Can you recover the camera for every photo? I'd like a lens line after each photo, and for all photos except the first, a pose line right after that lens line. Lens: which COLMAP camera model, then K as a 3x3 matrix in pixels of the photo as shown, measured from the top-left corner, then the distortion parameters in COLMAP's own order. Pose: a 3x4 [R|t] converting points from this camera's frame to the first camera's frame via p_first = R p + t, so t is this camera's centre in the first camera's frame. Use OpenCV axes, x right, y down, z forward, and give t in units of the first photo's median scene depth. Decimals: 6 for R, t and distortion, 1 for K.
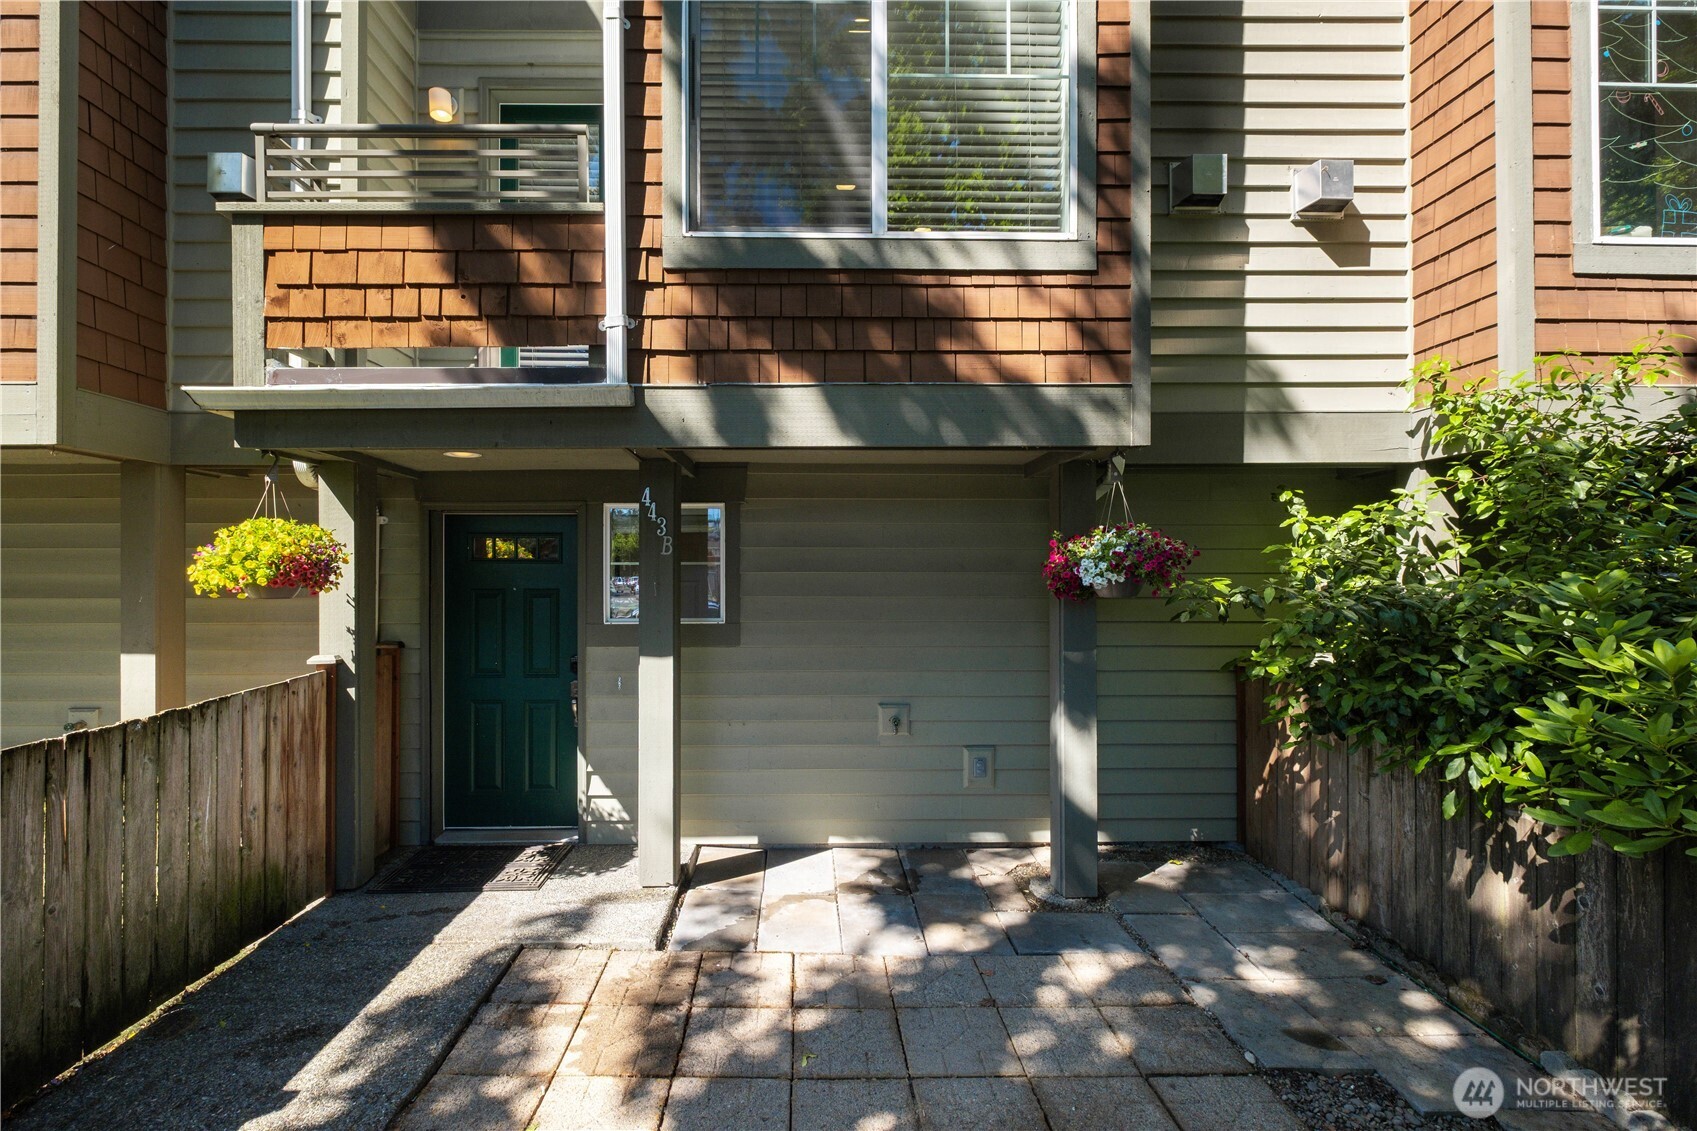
lens RADIAL K [[740.9, 0, 845.0], [0, 740.9, 561.9], [0, 0, 1]] dist [-0.002753, -0.001794]
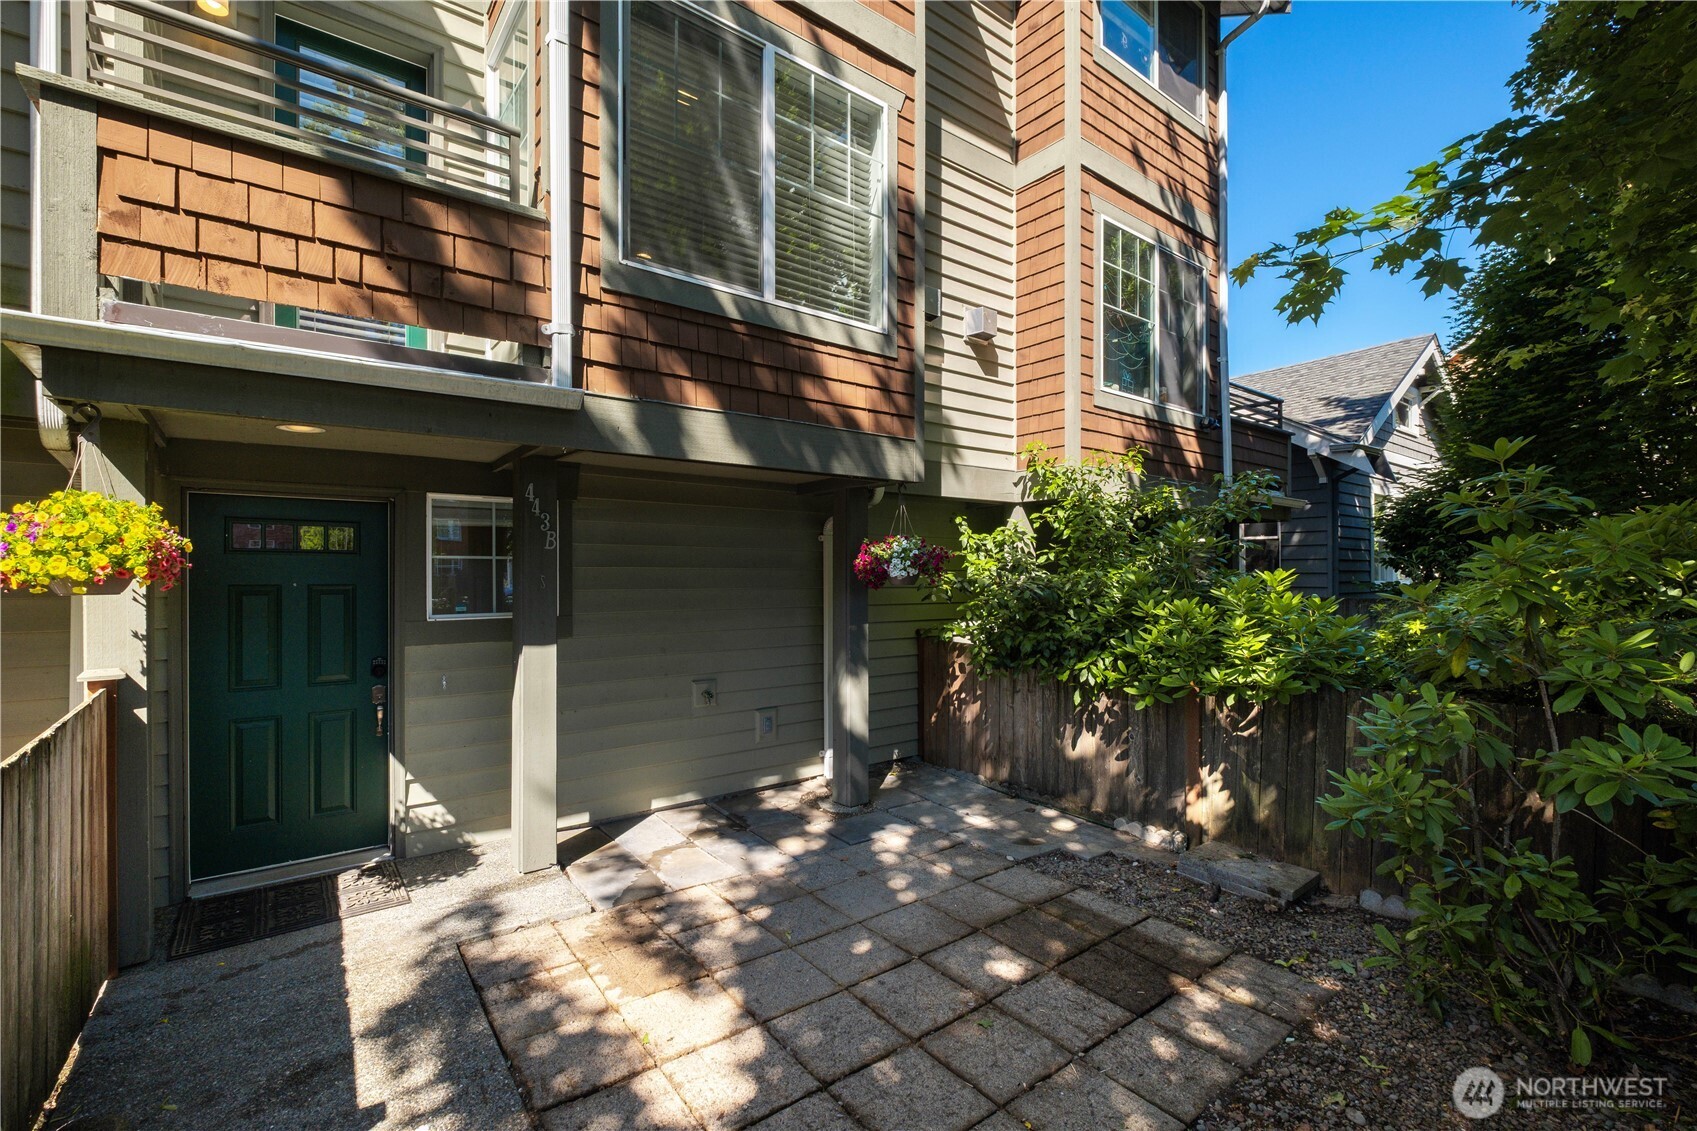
lens RADIAL K [[740.9, 0, 838.4], [0, 740.9, 571.7], [0, 0, 1]] dist [-0.002753, -0.001794]
pose [[0.800156, 0.003081, 0.599783, -0.605131], [-0.007743, 0.999957, 0.005194, 0.015335], [-0.599741, -0.008800, 0.800145, -0.088918]]
